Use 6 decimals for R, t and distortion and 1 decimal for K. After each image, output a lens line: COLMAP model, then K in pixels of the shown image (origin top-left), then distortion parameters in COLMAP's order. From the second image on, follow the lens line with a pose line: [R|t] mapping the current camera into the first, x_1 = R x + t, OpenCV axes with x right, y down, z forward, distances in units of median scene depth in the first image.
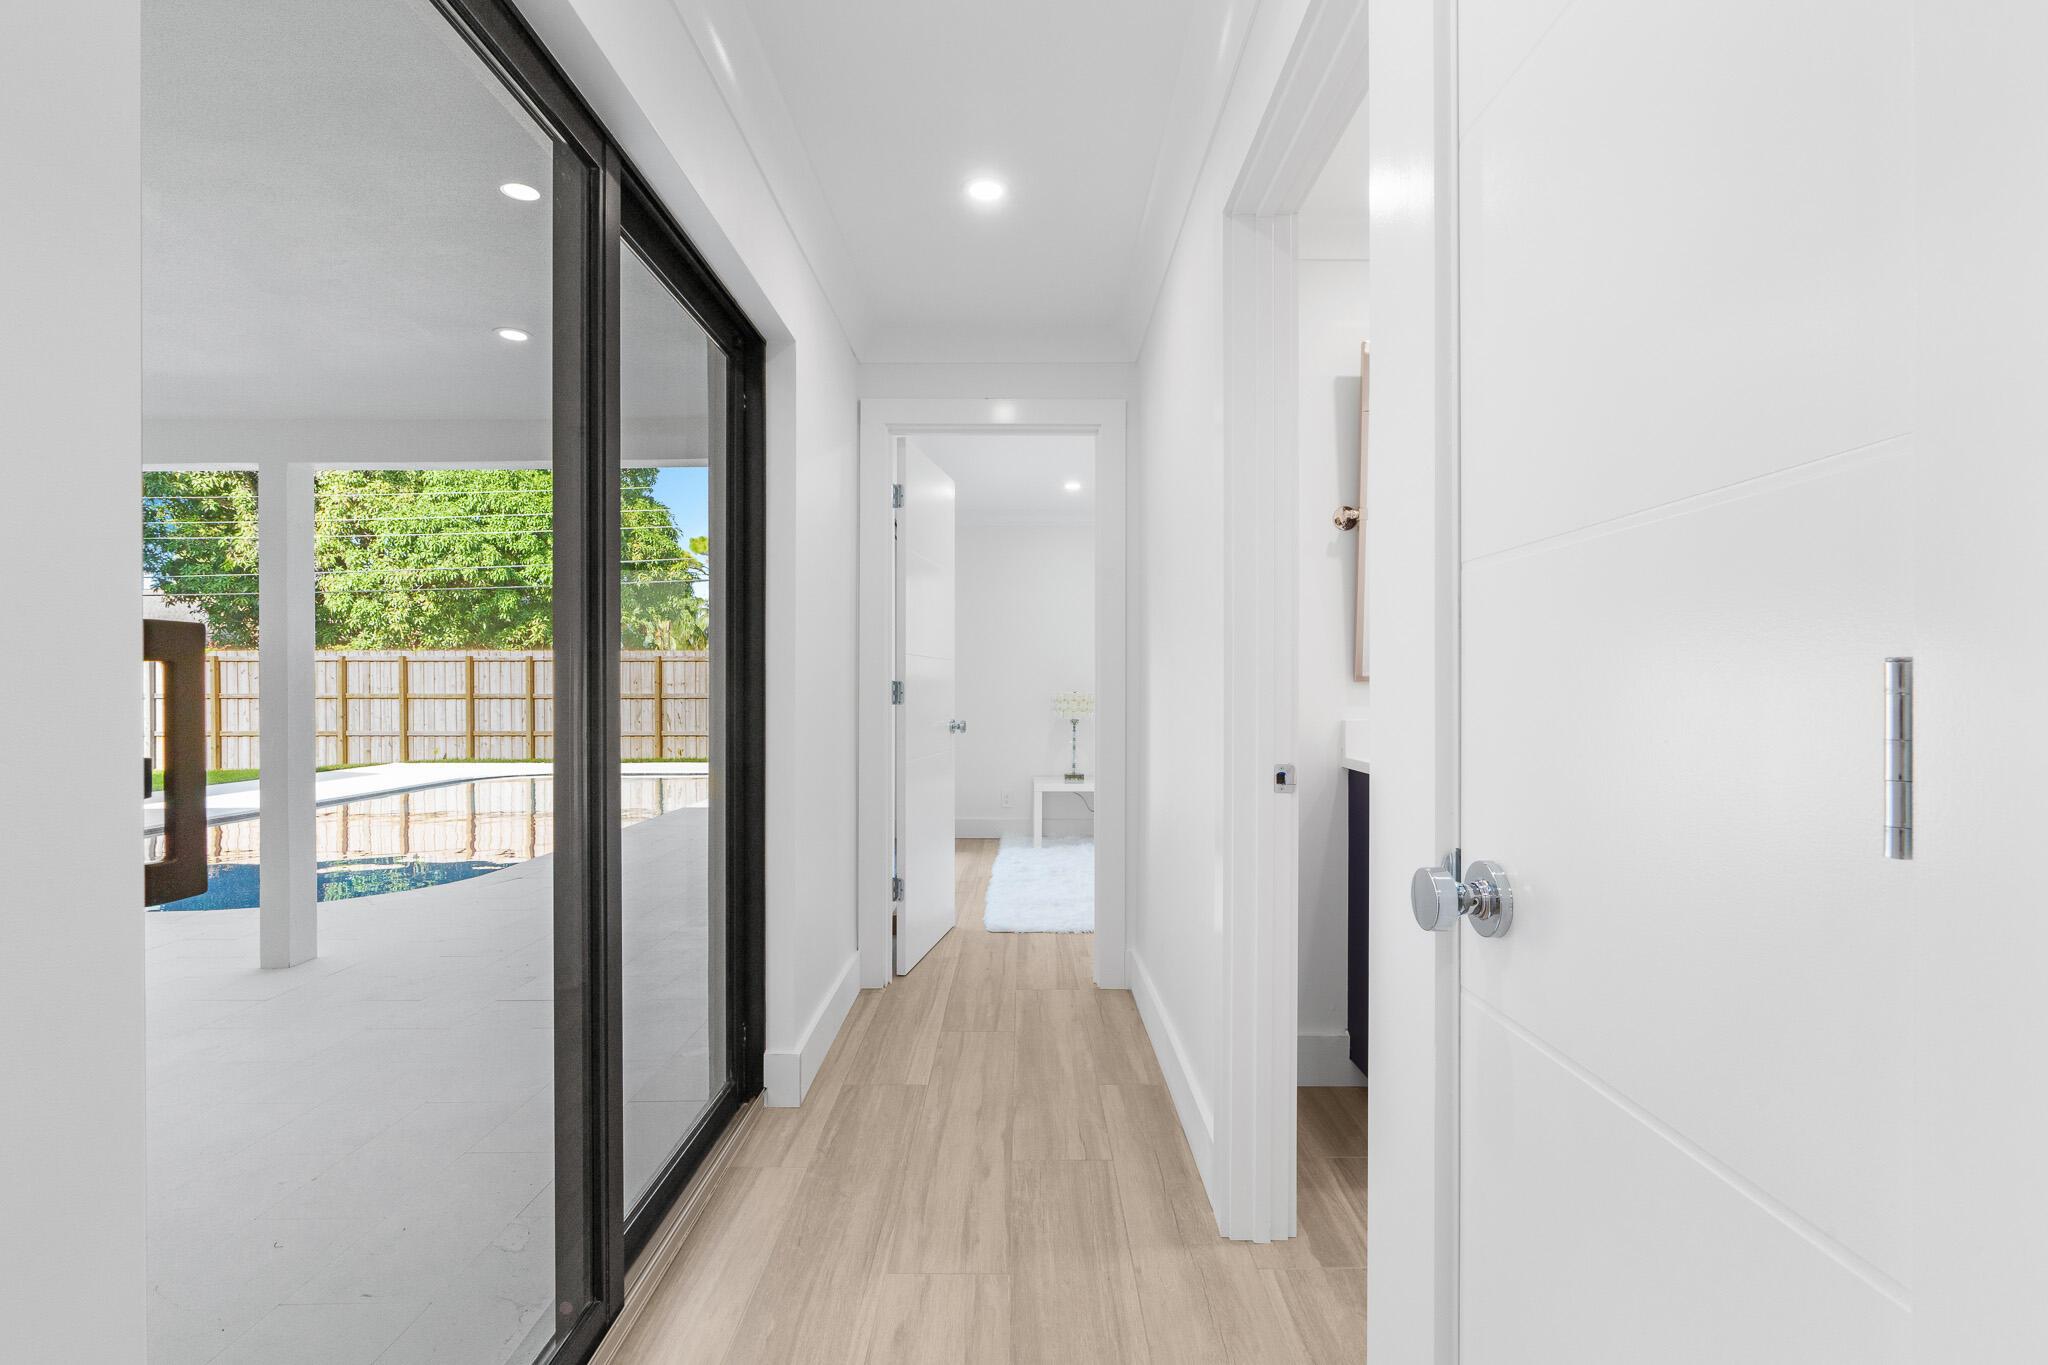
lens RADIAL K [[929.4, 0, 1022.3], [0, 929.4, 694.1], [0, 0, 1]] dist [-0.001981, -0.000156]
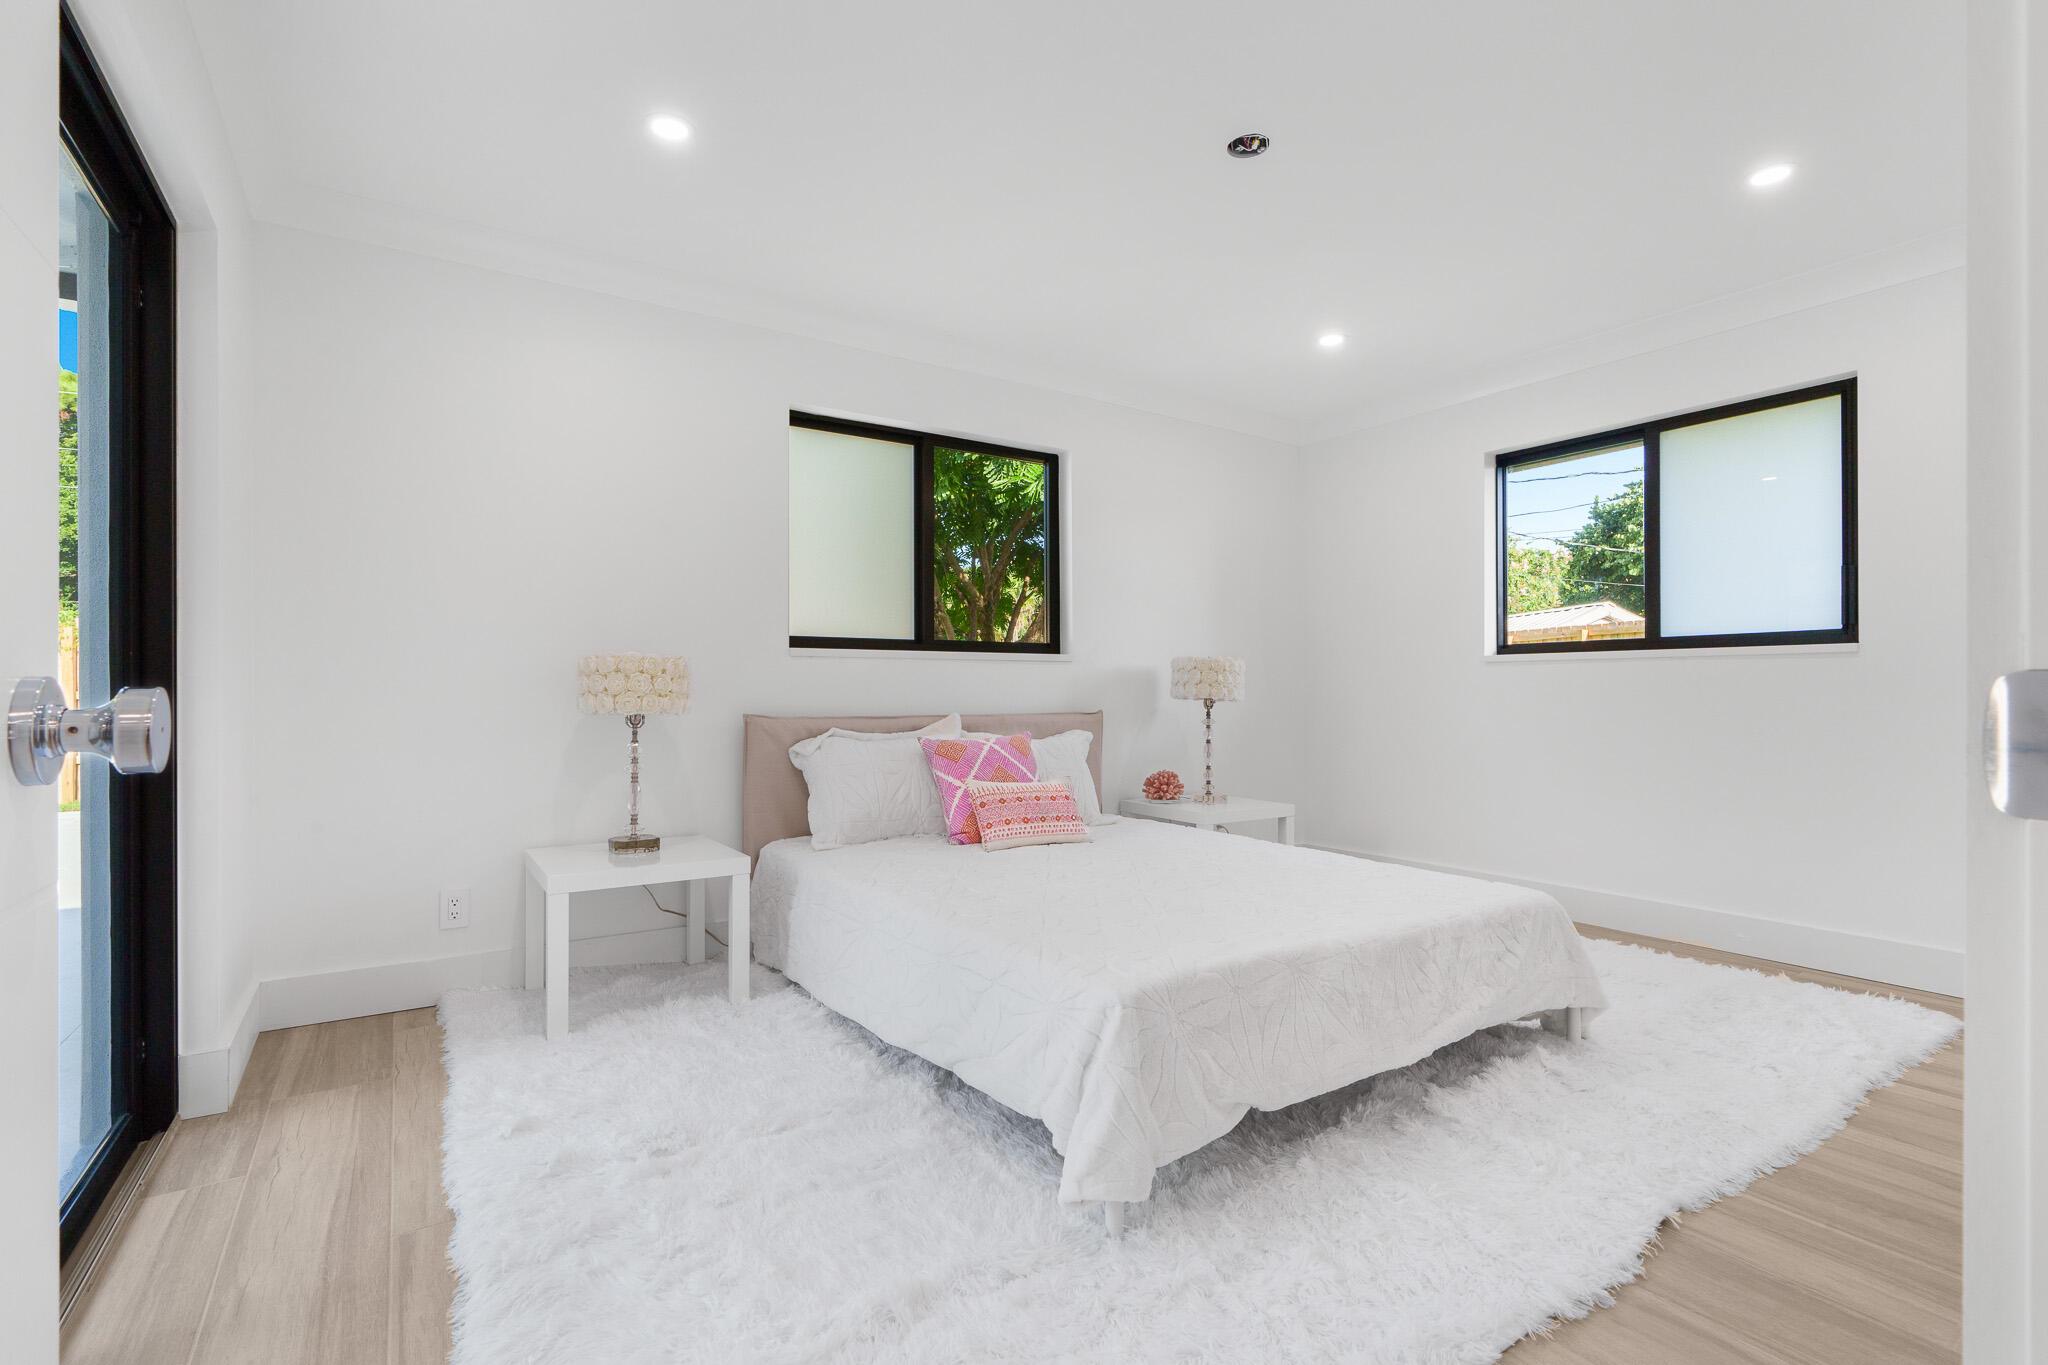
lens RADIAL K [[929.4, 0, 1022.3], [0, 929.4, 694.1], [0, 0, 1]] dist [-0.001981, -0.000156]
pose [[0.830868, -0.000304, 0.556470, -0.037909], [0.001044, 0.999999, -0.001013, 0.017573], [-0.556469, 0.001422, 0.830867, 0.527054]]
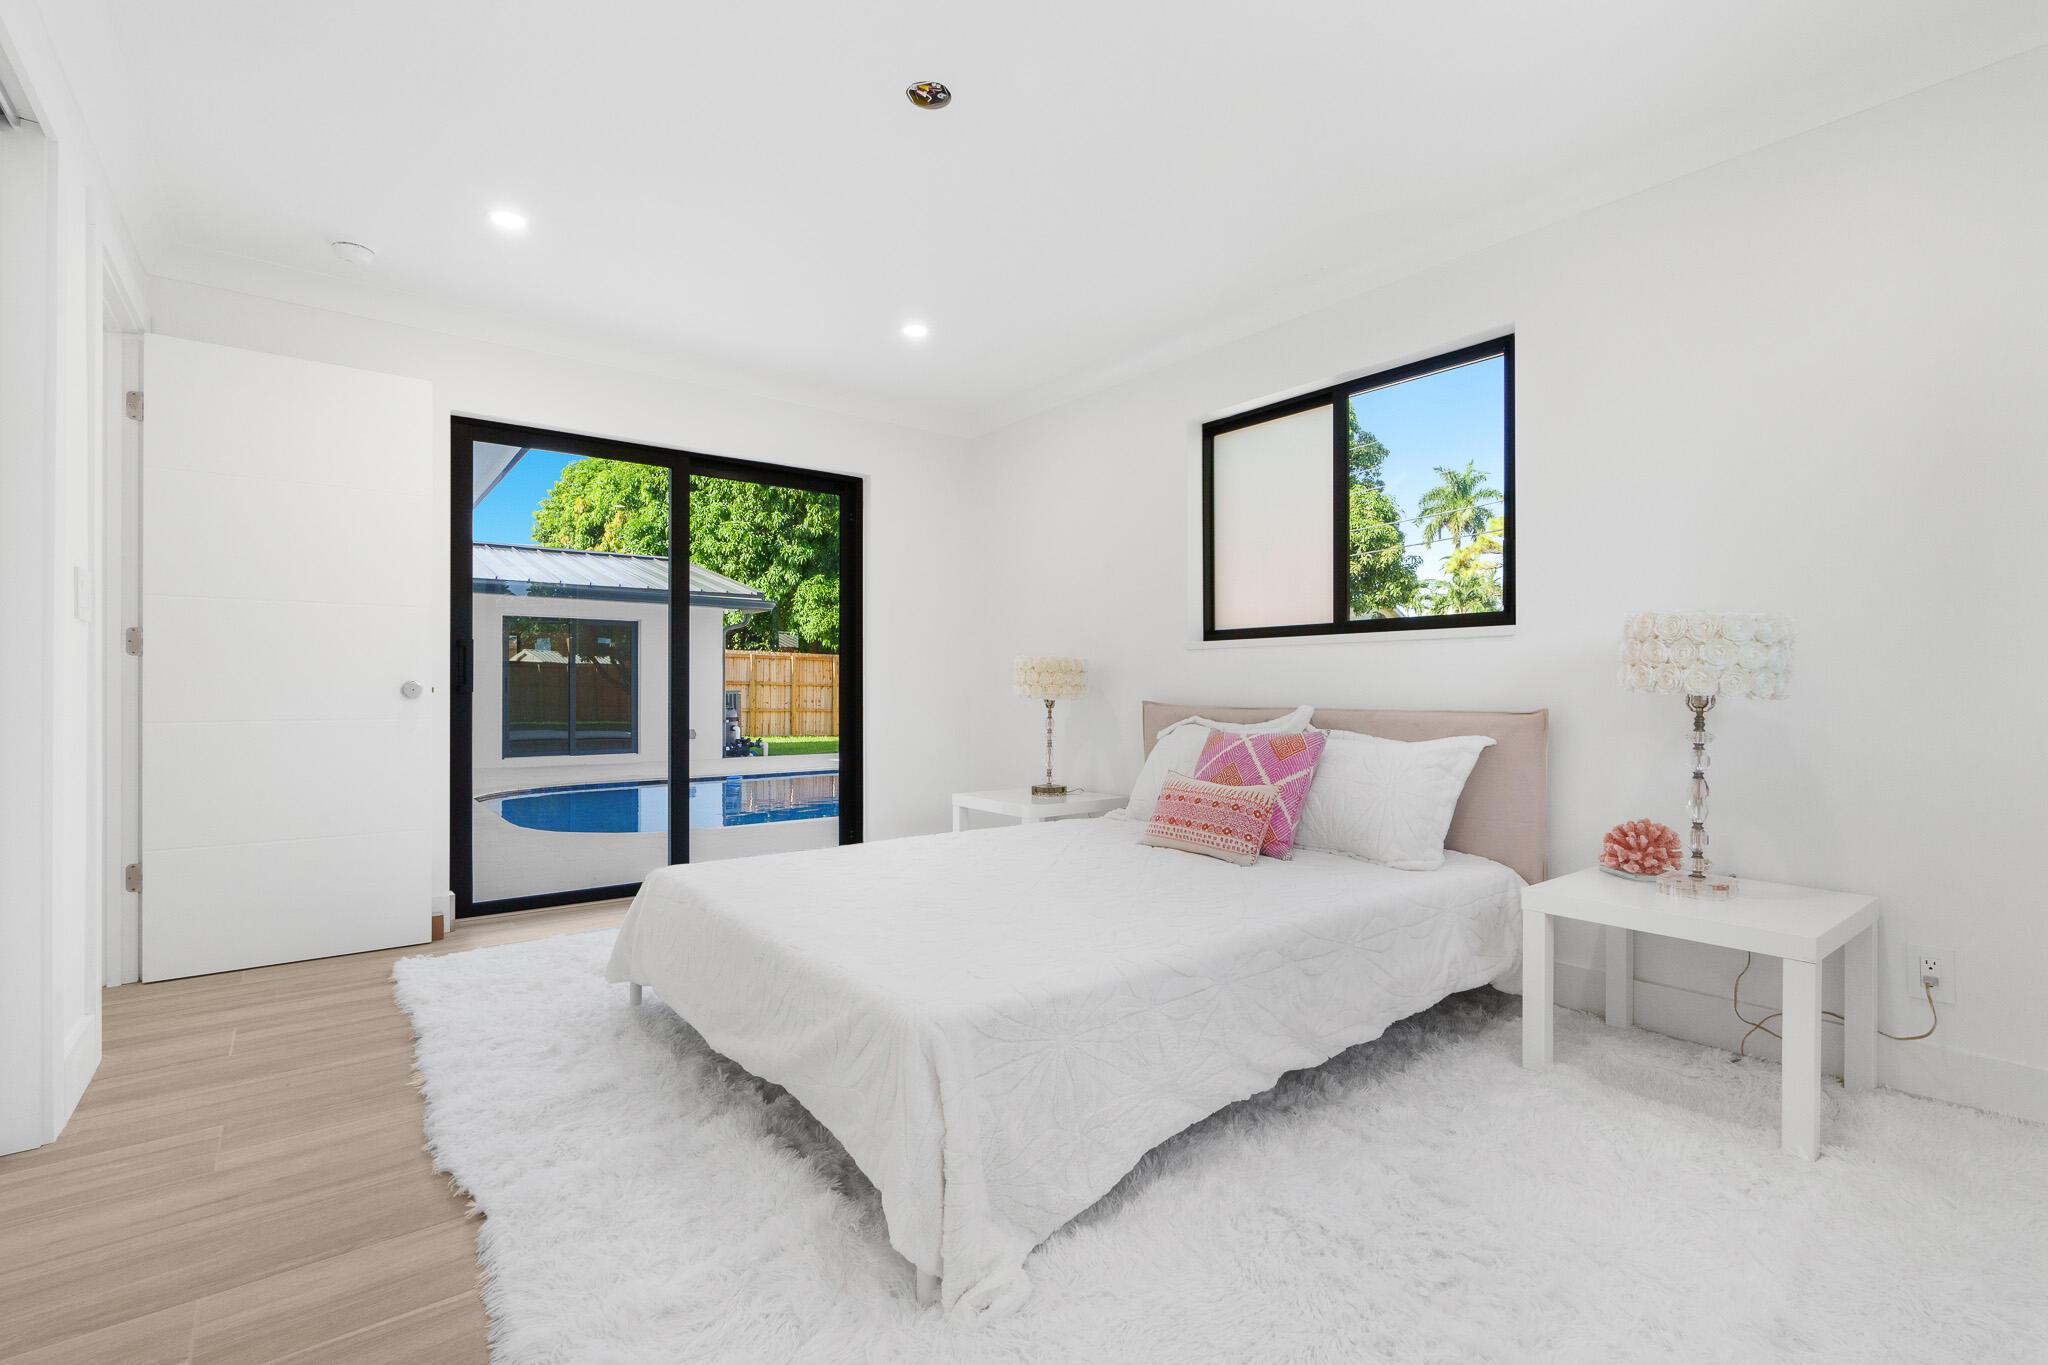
lens RADIAL K [[929.4, 0, 1022.3], [0, 929.4, 694.1], [0, 0, 1]] dist [-0.001981, -0.000156]
pose [[0.620784, 0.007645, -0.783944, 0.539386], [-0.008244, 0.999961, 0.003224, 0.022048], [0.783938, 0.004461, 0.620823, 0.600115]]
